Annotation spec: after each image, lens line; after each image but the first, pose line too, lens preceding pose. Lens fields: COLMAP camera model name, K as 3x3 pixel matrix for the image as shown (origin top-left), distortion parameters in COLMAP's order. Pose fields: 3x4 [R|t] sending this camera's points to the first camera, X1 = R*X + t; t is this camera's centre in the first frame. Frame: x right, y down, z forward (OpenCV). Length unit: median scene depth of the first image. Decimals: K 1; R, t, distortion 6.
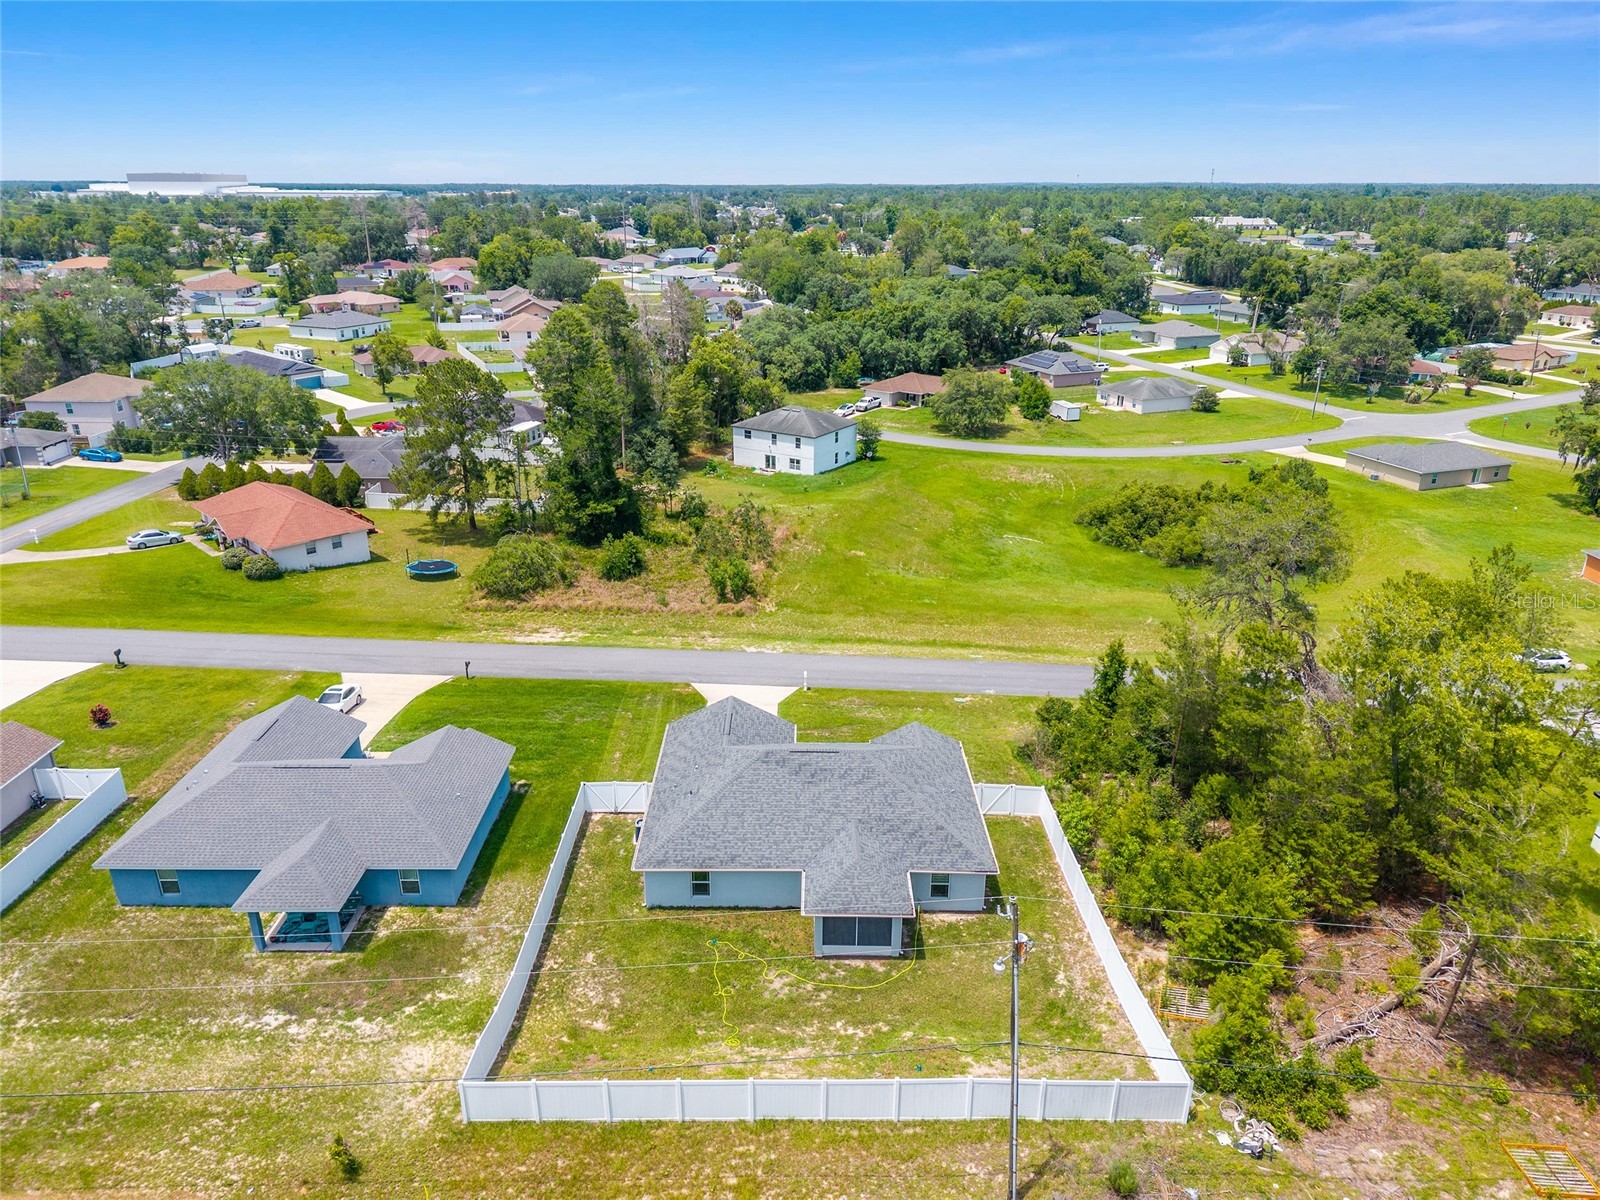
lens RADIAL K [[1058.0, 0, 787.3], [0, 1058.0, 603.0], [0, 0, 1]] dist [0.047429, -0.075786]
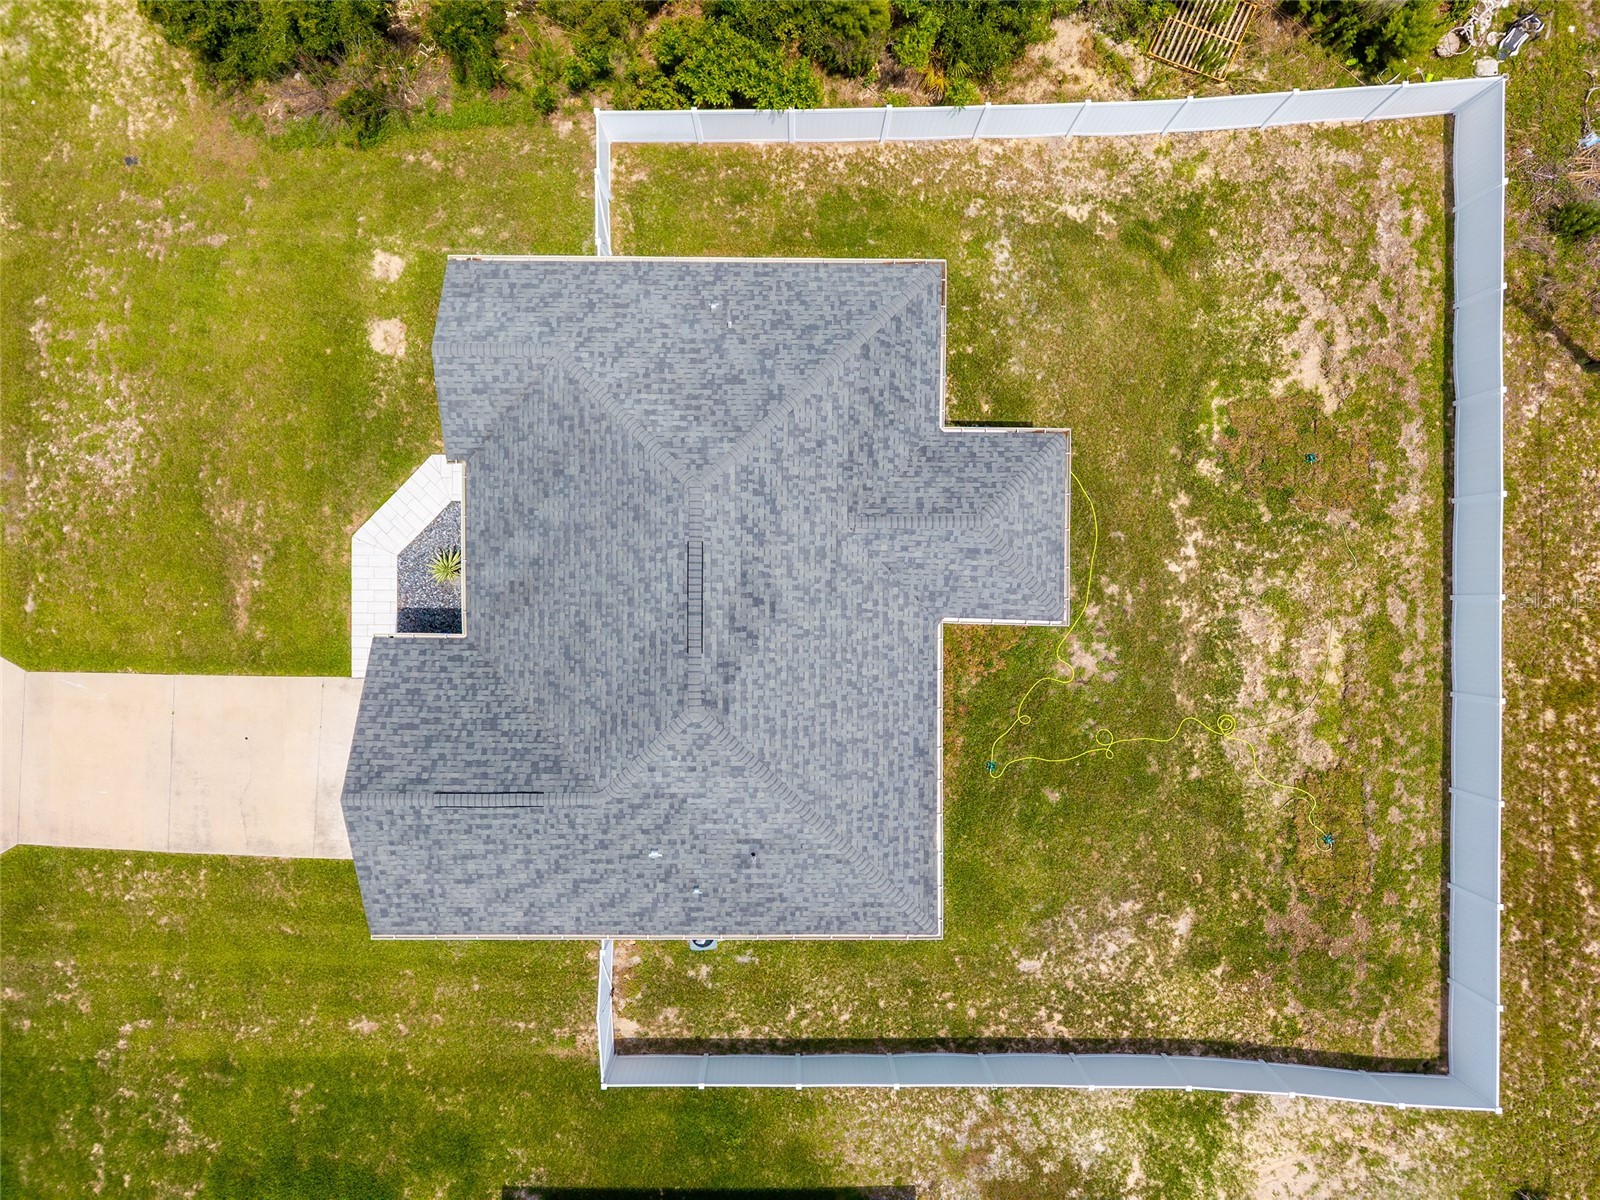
lens RADIAL K [[1100.0, 0, 786.0], [0, 1100.0, 591.8], [0, 0, 1]] dist [0.040758, -0.043422]
pose [[-0.006875, -0.999941, -0.008409, 0.019114], [0.359245, -0.010317, 0.933186, -0.159829], [-0.933218, 0.003395, 0.359295, 0.457531]]
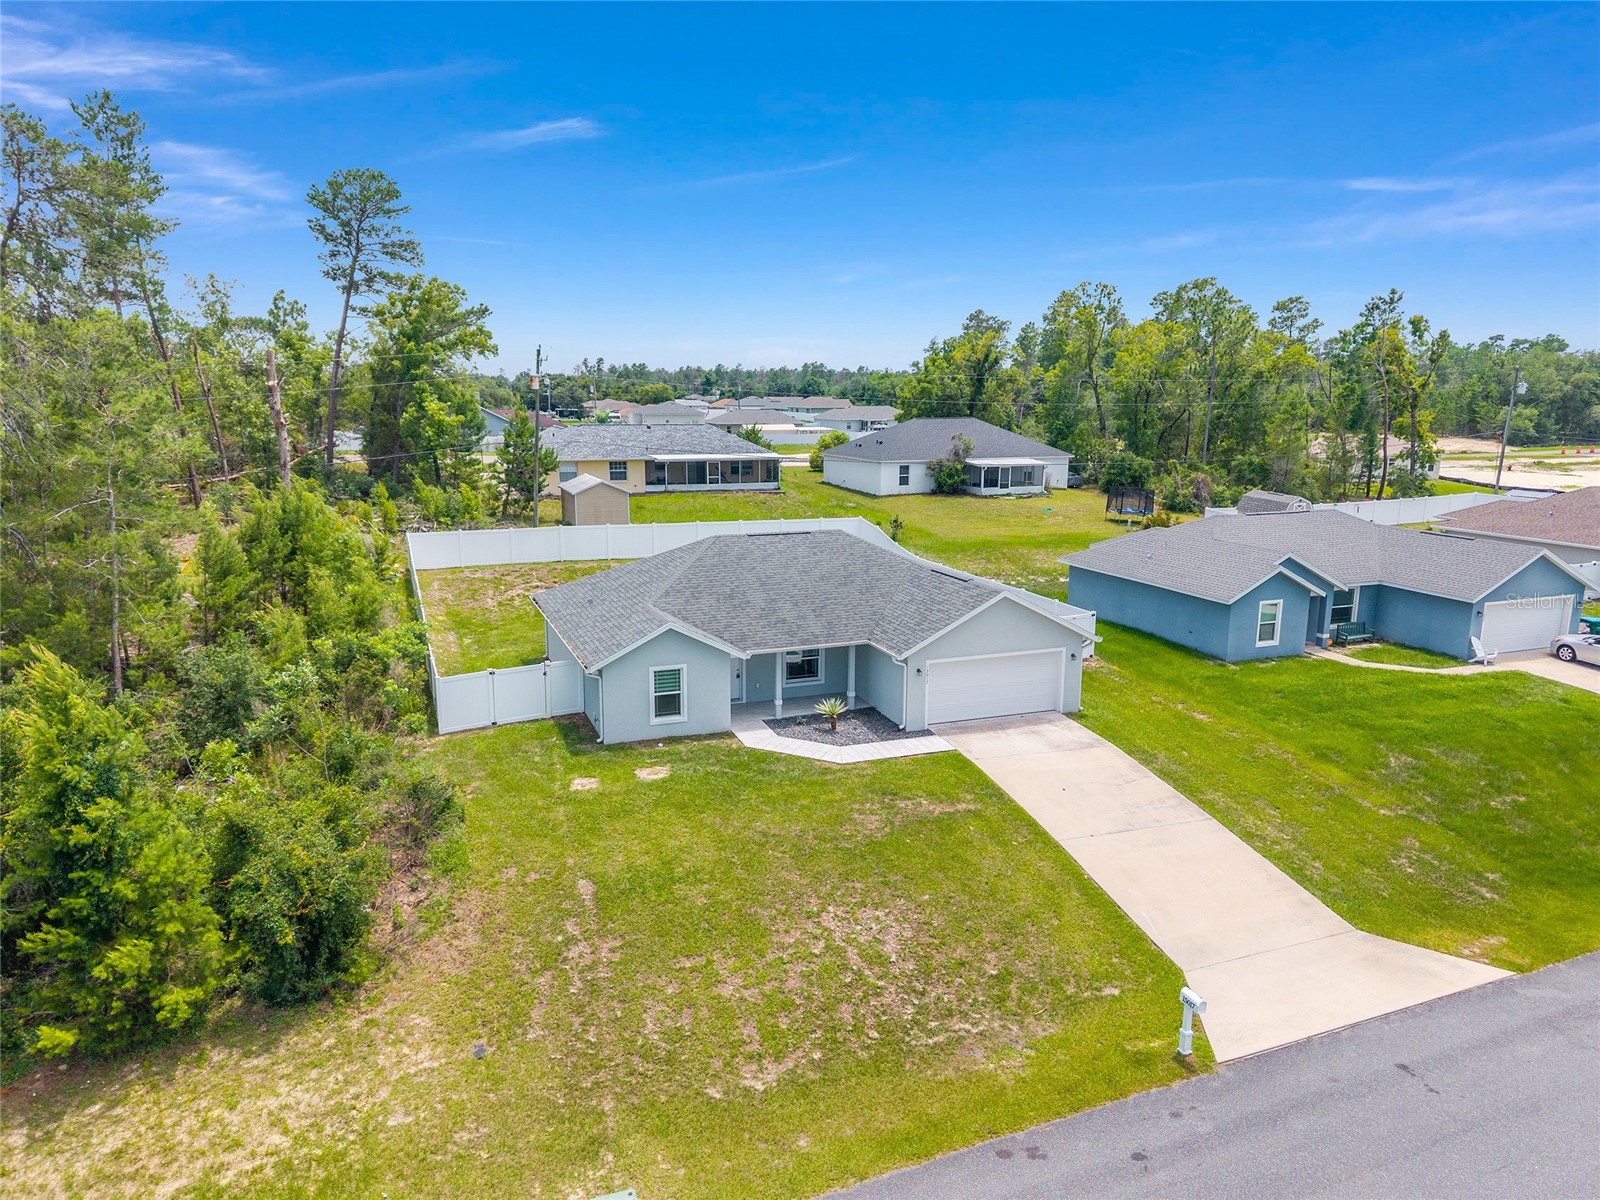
lens RADIAL K [[1067.2, 0, 788.4], [0, 1067.2, 595.8], [0, 0, 1]] dist [0.042041, -0.042851]
pose [[-0.930490, 0.066394, -0.360249, 0.167012], [-0.136563, 0.849670, 0.509324, -0.116795], [0.339909, 0.523118, -0.781543, 0.923151]]
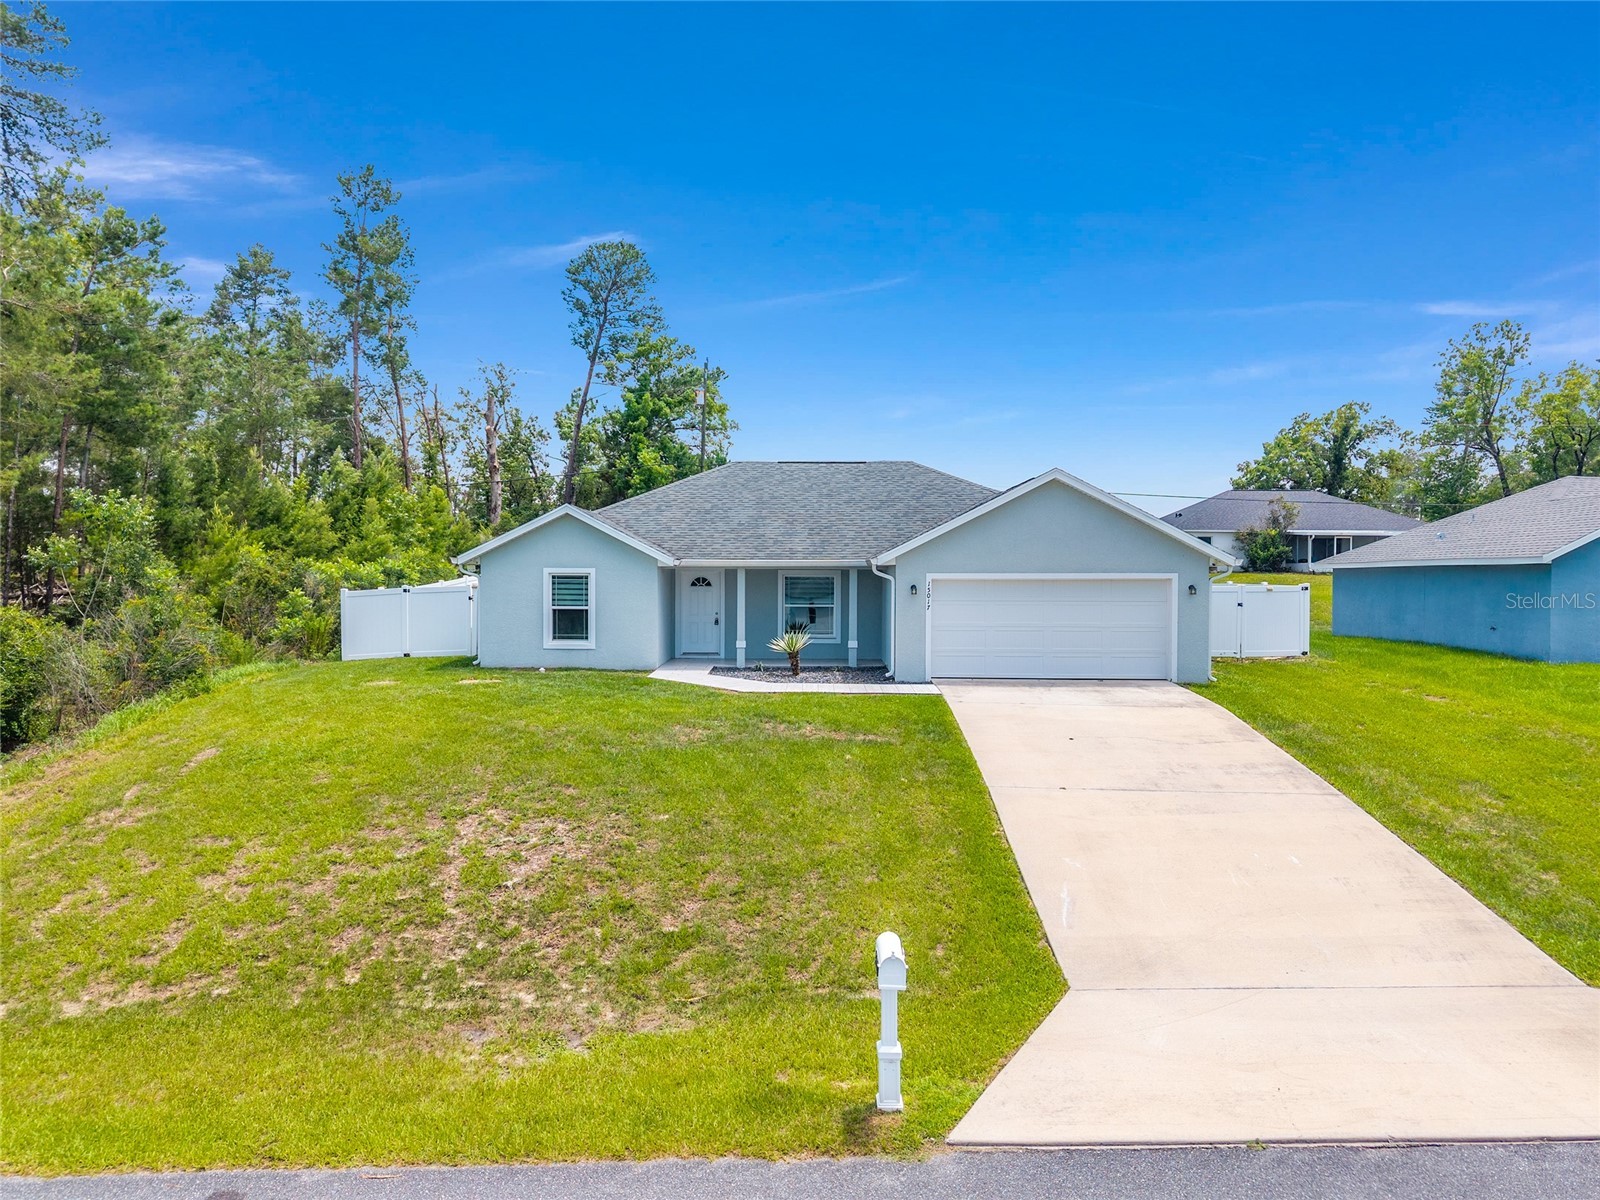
lens RADIAL K [[1067.2, 0, 788.4], [0, 1067.2, 595.8], [0, 0, 1]] dist [0.042041, -0.042851]
pose [[-0.999961, -0.003334, 0.008154, 0.022316], [0.000003, 0.925456, 0.378856, -0.005693], [-0.008809, 0.378841, -0.925420, 0.892426]]
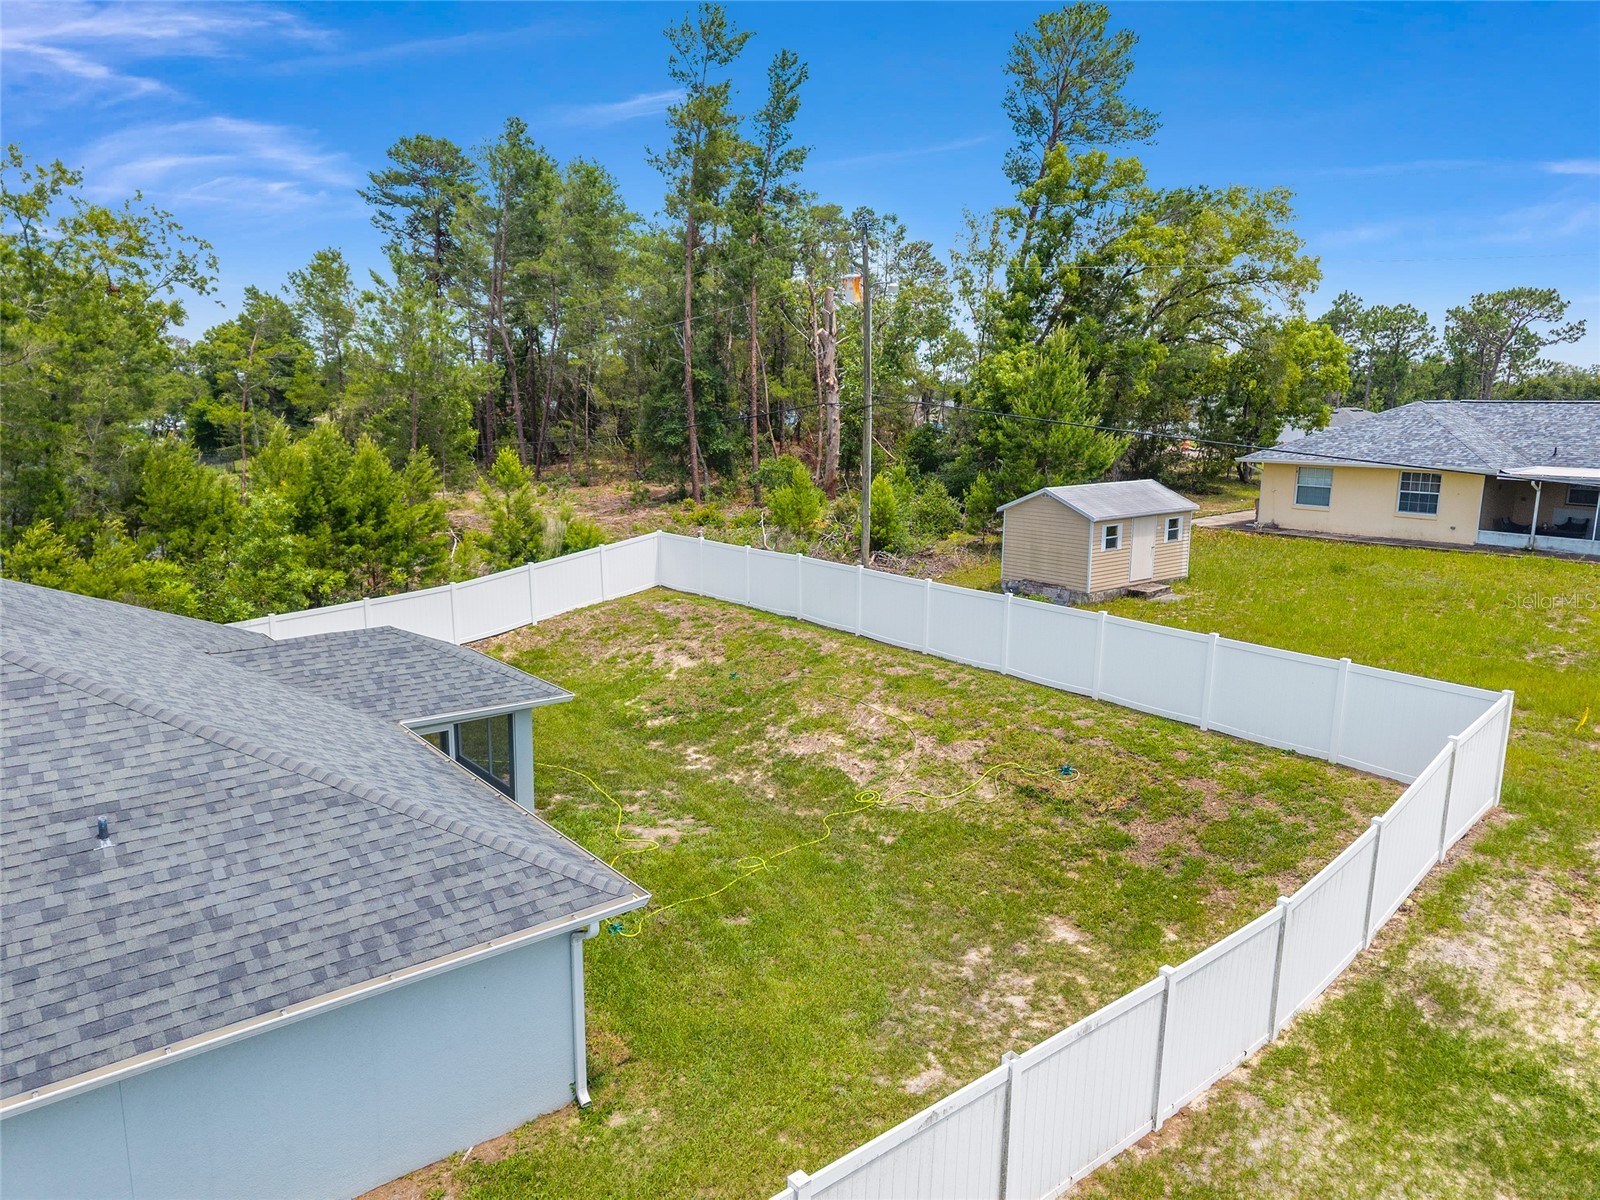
lens RADIAL K [[1067.2, 0, 788.4], [0, 1067.2, 595.8], [0, 0, 1]] dist [0.042041, -0.042851]
pose [[-0.632243, -0.143999, 0.761271, -0.178708], [0.277808, 0.875104, 0.396253, 0.055764], [-0.723251, 0.462015, -0.513274, 0.562487]]
